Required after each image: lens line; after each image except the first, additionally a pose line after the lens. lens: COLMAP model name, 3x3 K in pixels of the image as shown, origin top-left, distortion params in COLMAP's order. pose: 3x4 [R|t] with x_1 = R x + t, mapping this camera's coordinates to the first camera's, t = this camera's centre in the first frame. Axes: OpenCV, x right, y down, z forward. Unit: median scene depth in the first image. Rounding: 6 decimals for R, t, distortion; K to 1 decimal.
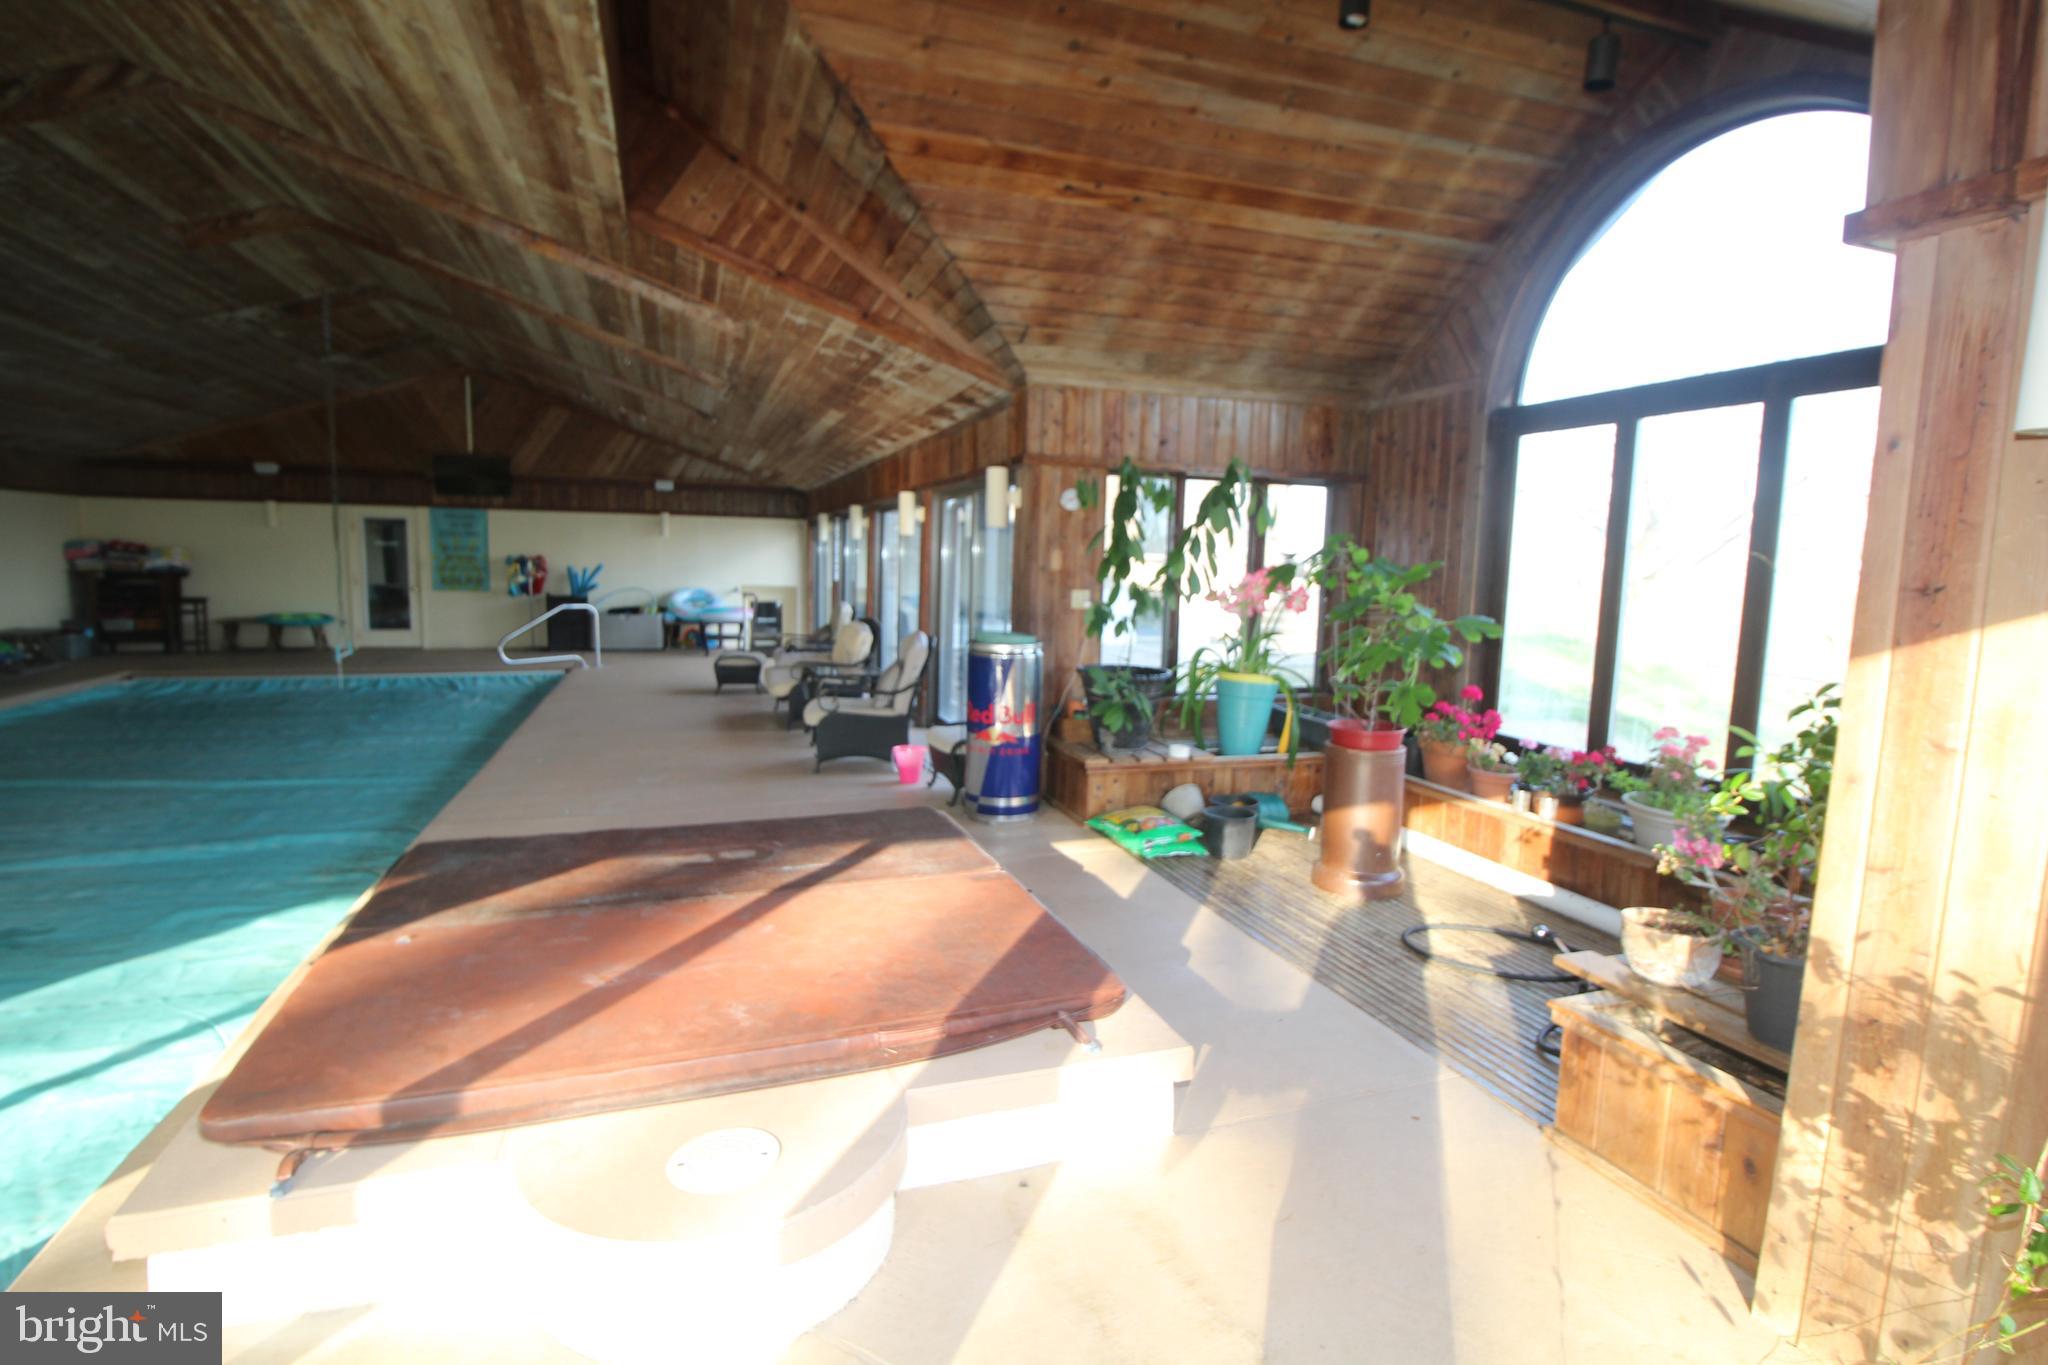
lens RADIAL K [[998.9, 0, 1022.4], [0, 998.9, 677.0], [0, 0, 1]] dist [-0.000437, -0.000155]
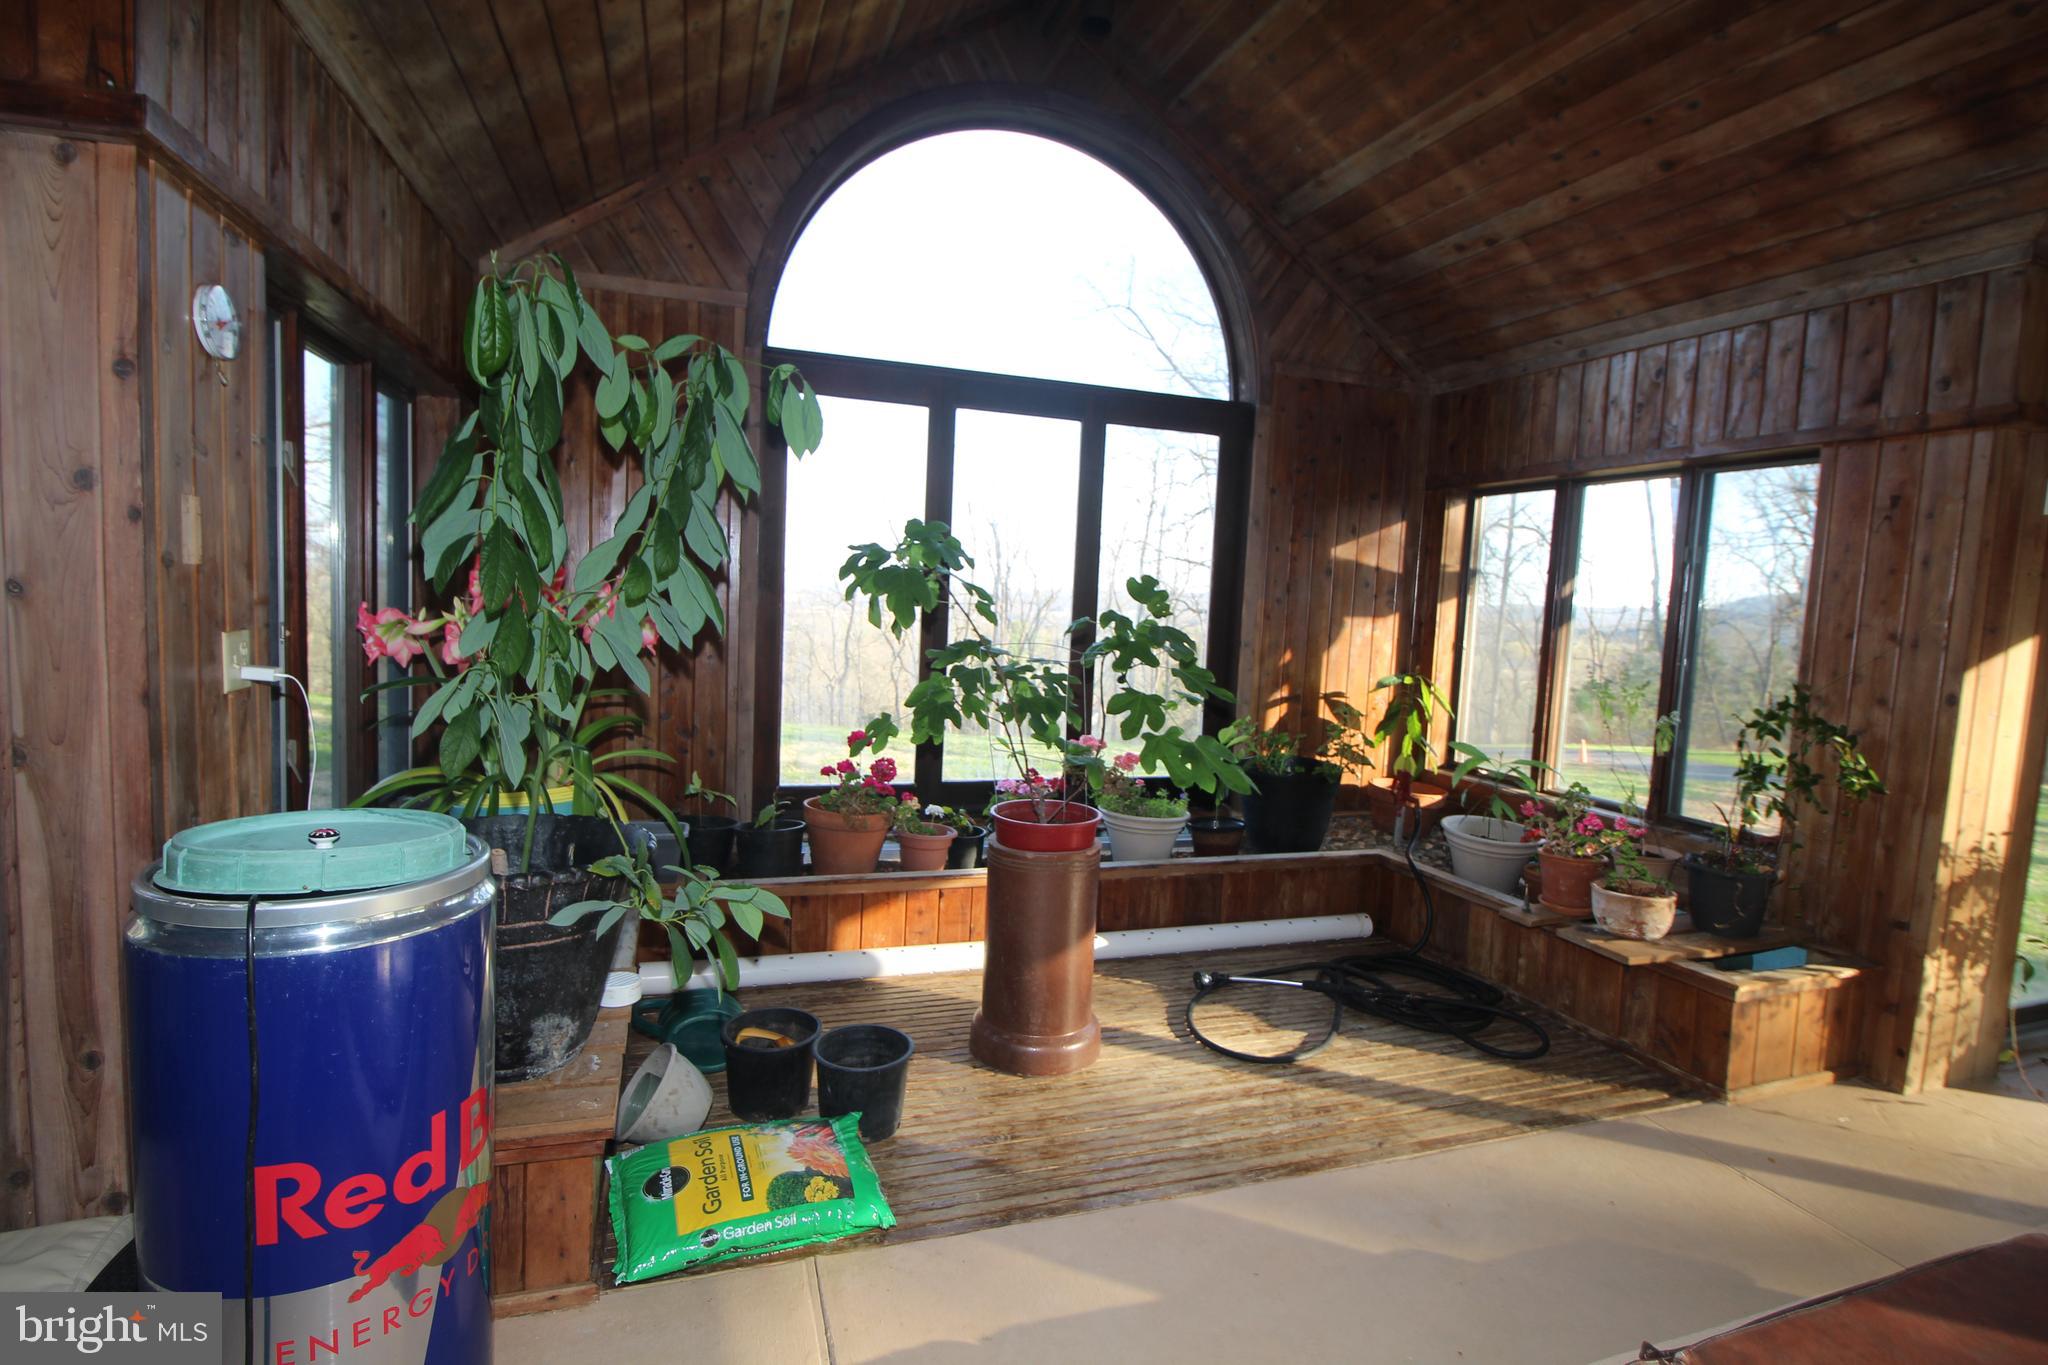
lens RADIAL K [[998.9, 0, 1026.7], [0, 998.9, 685.0], [0, 0, 1]] dist [-0.000437, -0.000155]
pose [[0.004355, -0.122582, 0.992449, -0.347995], [0.075316, 0.989679, 0.121910, -0.133563], [-0.997150, 0.074217, 0.013543, 1.077676]]
